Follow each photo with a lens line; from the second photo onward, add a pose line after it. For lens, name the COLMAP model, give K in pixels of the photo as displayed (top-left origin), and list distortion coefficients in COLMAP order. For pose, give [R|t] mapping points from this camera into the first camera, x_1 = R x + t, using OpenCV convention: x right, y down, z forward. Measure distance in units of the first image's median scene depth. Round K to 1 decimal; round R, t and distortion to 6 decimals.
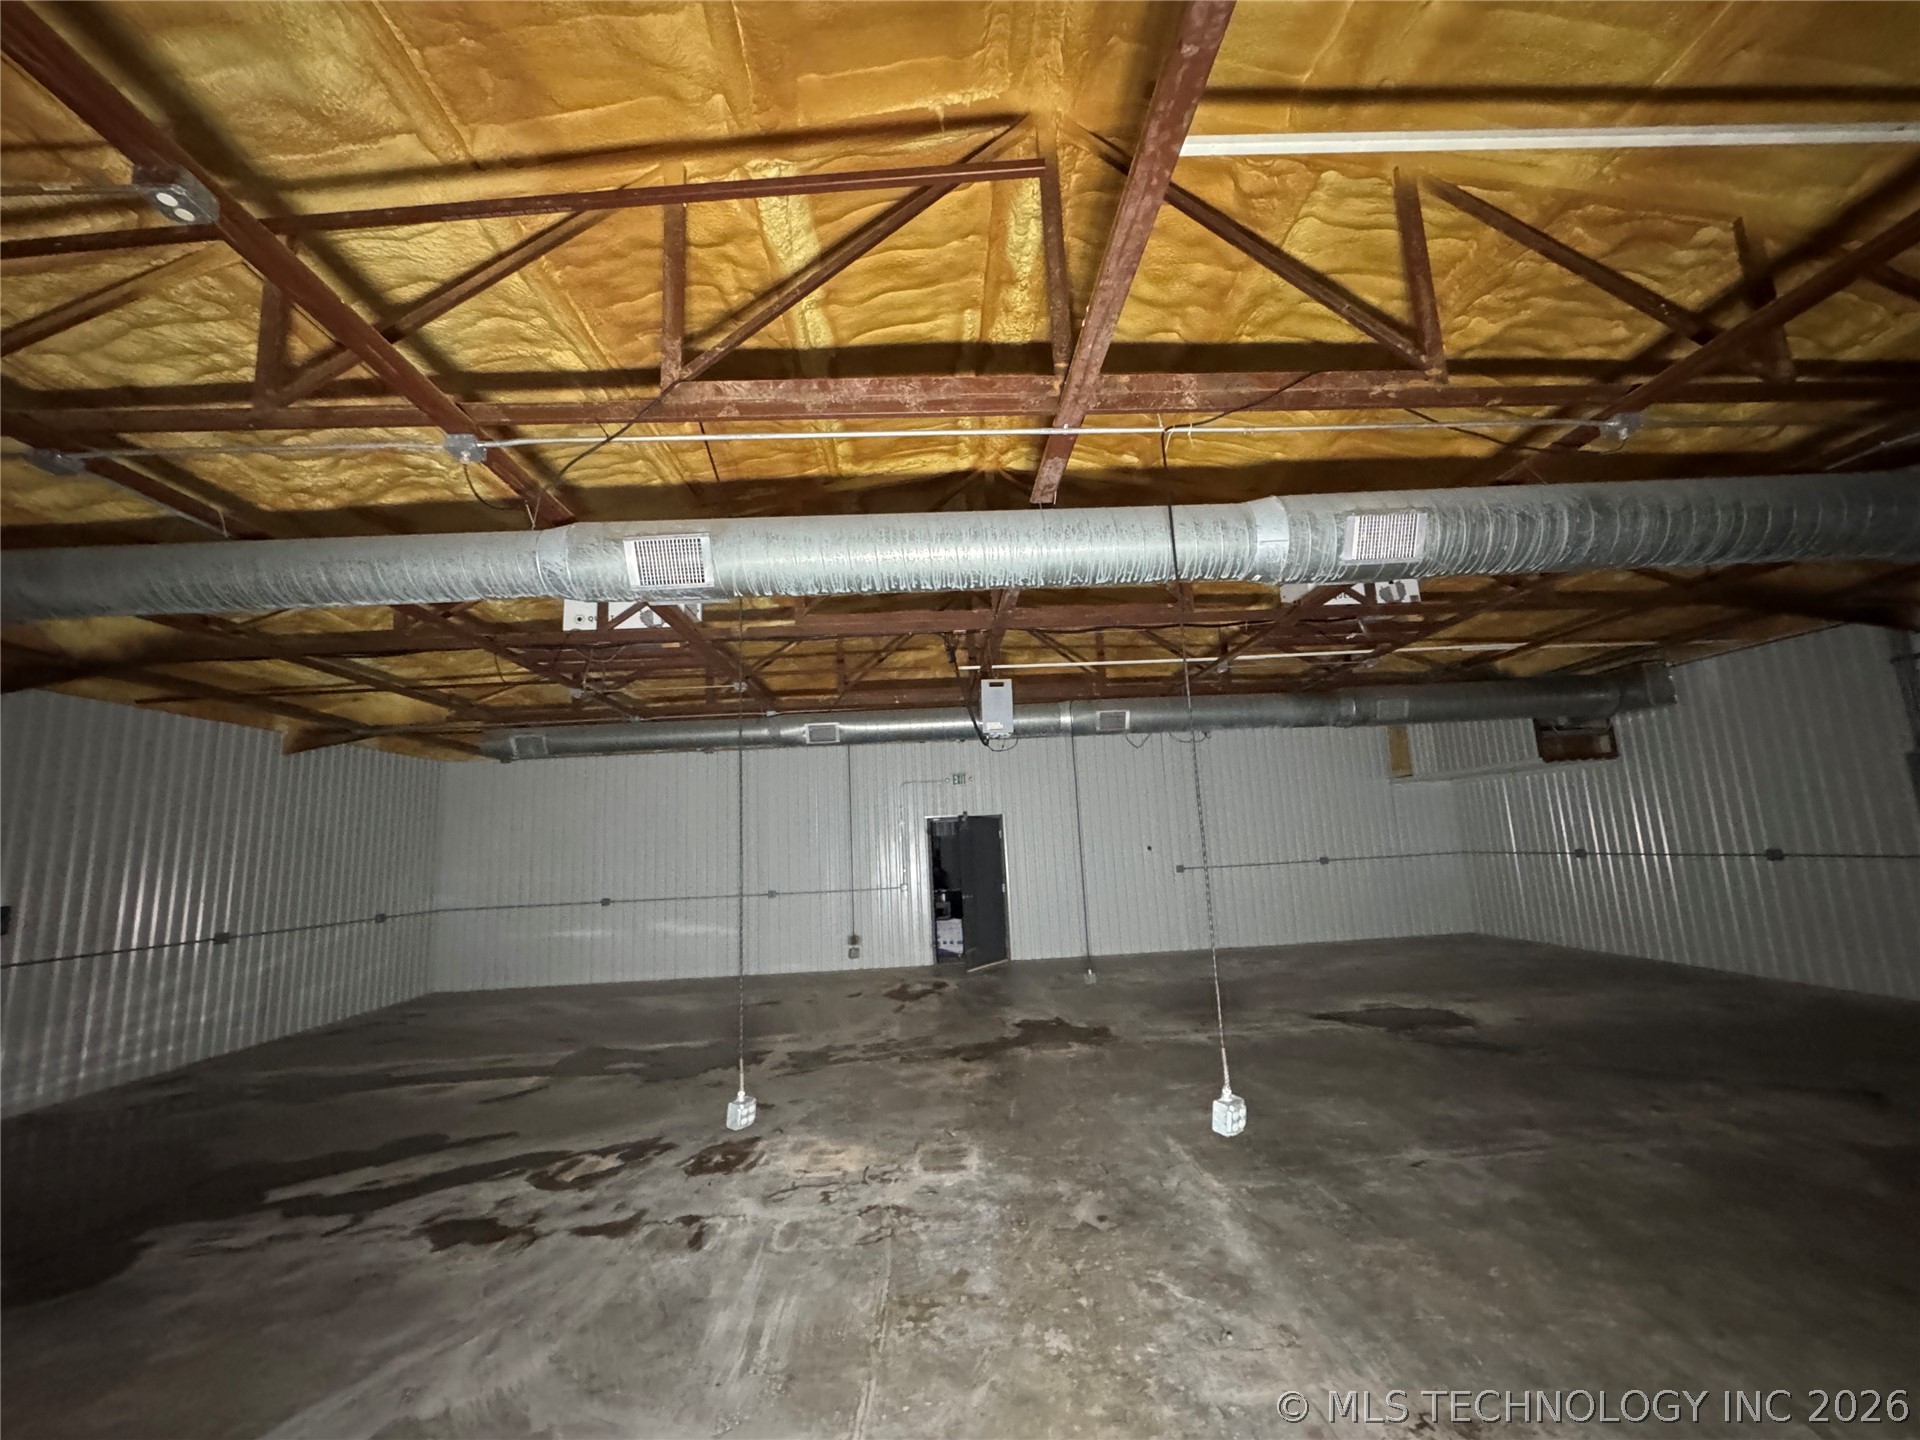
lens RADIAL K [[764.7, 0, 963.3], [0, 764.7, 710.4], [0, 0, 1]] dist [-0.001759, -0.000164]
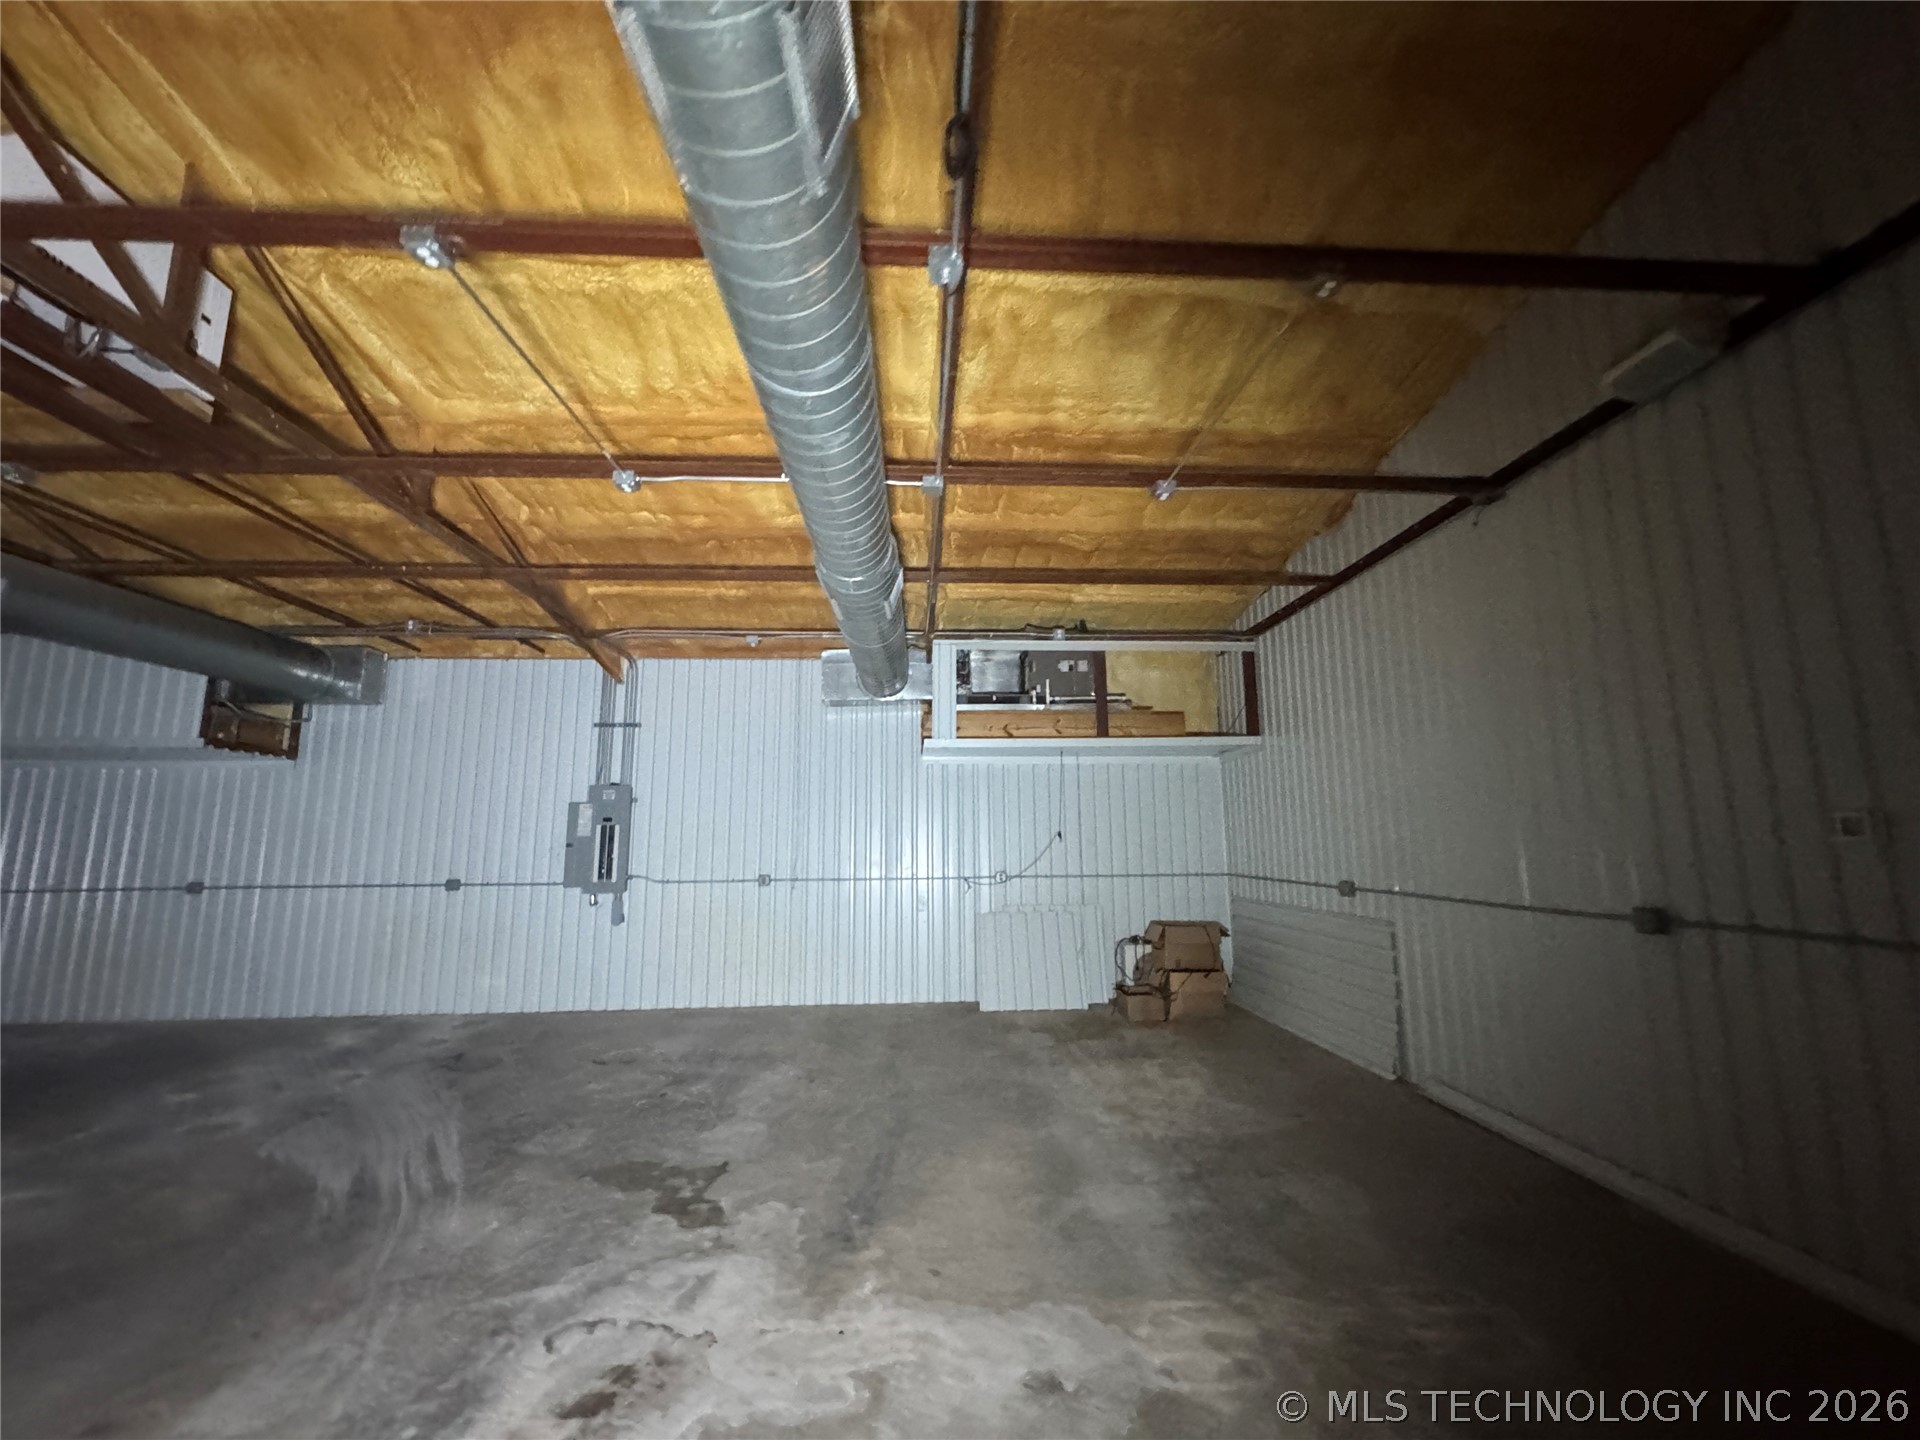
lens RADIAL K [[764.7, 0, 963.3], [0, 764.7, 710.4], [0, 0, 1]] dist [-0.001759, -0.000164]
pose [[0.001373, 0.207038, 0.978332, 0.128035], [-0.174926, 0.963298, -0.203611, 0.069535], [-0.984581, -0.170856, 0.037538, 0.412043]]
